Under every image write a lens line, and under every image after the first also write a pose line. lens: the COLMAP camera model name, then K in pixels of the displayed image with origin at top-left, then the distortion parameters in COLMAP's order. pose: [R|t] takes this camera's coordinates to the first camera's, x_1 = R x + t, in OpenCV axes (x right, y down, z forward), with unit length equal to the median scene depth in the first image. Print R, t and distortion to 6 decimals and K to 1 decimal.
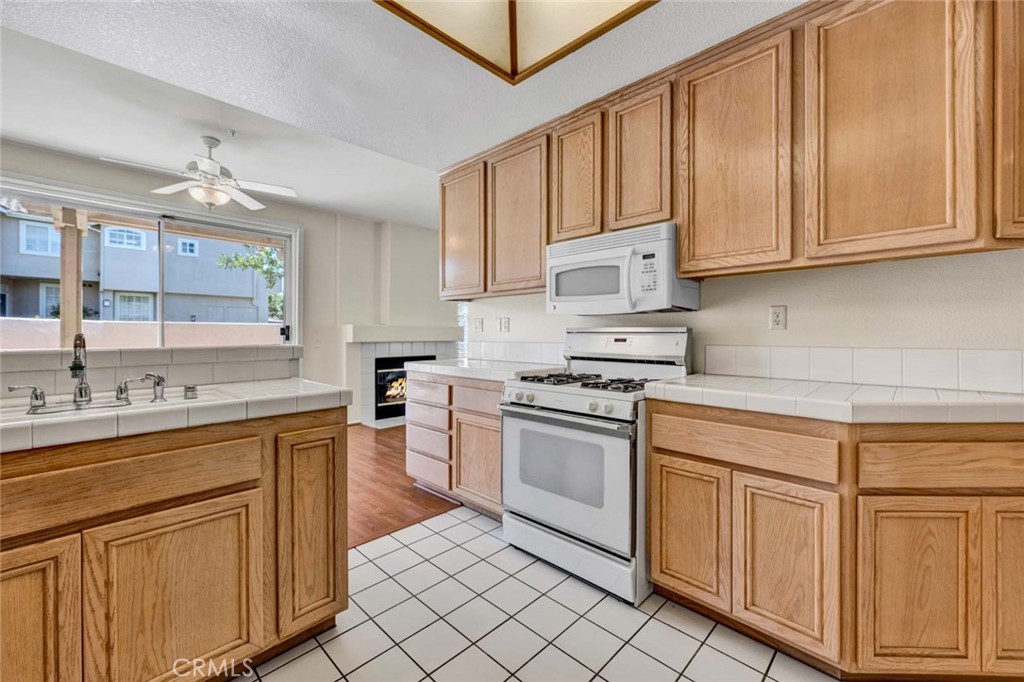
lens RADIAL K [[418.6, 0, 530.0], [0, 418.6, 333.0], [0, 0, 1]] dist [-0.008138, 0.002419]
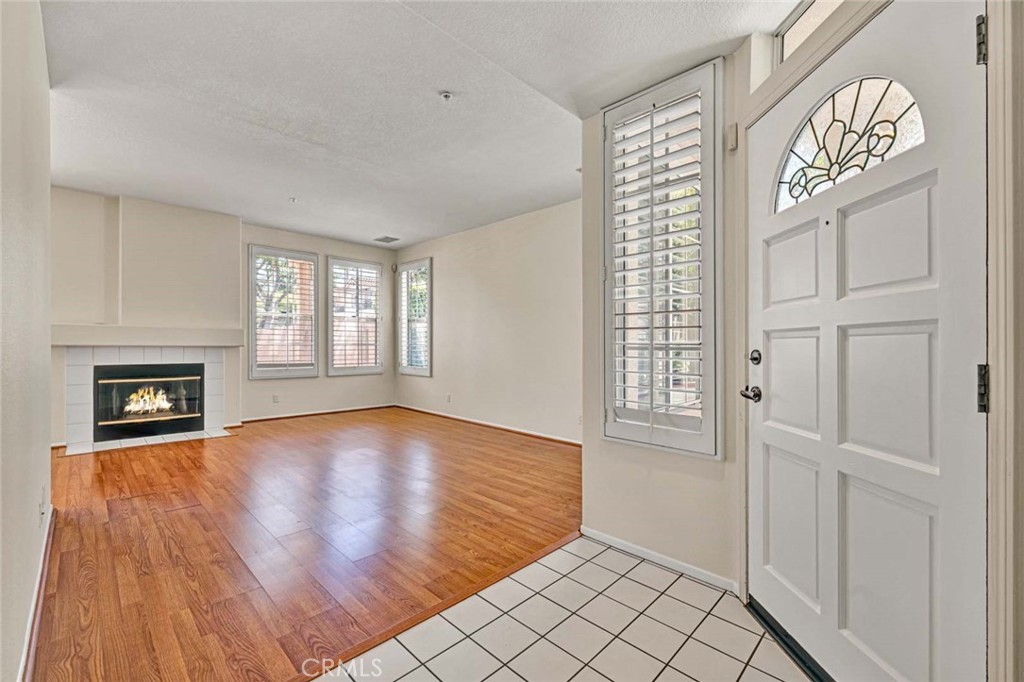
lens RADIAL K [[418.6, 0, 510.2], [0, 418.6, 351.9], [0, 0, 1]] dist [-0.008138, 0.002419]
pose [[0.999488, 0.011824, -0.029729, 0.392631], [-0.011266, 0.999759, 0.018851, 0.008677], [0.029945, -0.018507, 0.999380, 0.189900]]
